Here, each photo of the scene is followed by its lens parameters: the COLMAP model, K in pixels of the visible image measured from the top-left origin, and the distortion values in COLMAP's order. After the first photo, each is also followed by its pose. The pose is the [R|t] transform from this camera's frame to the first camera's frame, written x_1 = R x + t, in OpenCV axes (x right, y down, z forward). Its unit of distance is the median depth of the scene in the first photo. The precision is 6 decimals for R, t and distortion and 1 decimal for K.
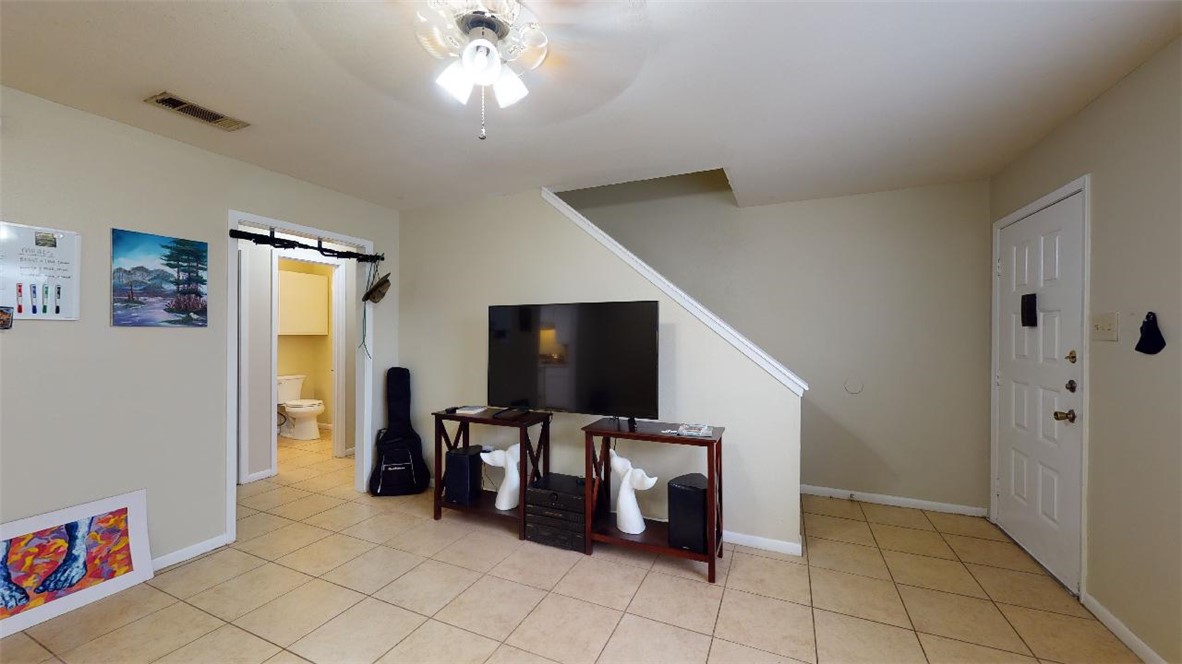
lens RADIAL K [[433.1, 0, 589.6], [0, 433.1, 333.5], [0, 0, 1]] dist [0.002046, -0.000241]
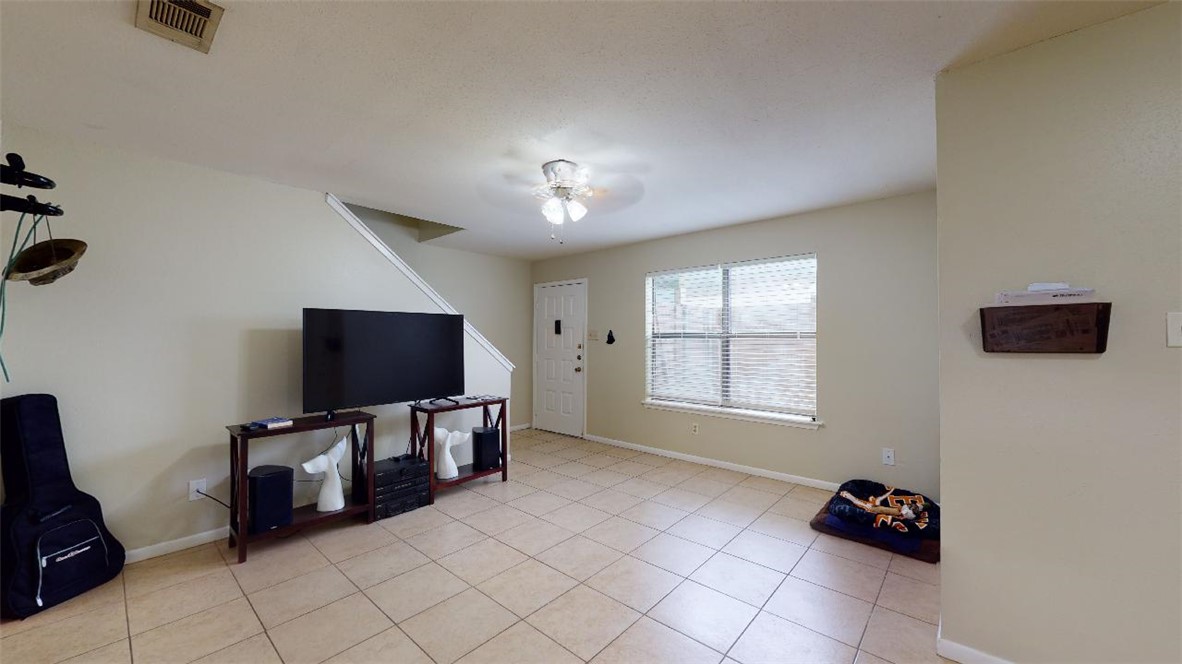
lens RADIAL K [[433.1, 0, 602.2], [0, 433.1, 332.4], [0, 0, 1]] dist [0.002046, -0.000241]
pose [[0.275145, 0.011887, 0.961329, -1.133472], [-0.002789, 0.999929, -0.011566, 0.000054], [-0.961399, 0.000501, 0.275159, 0.136879]]
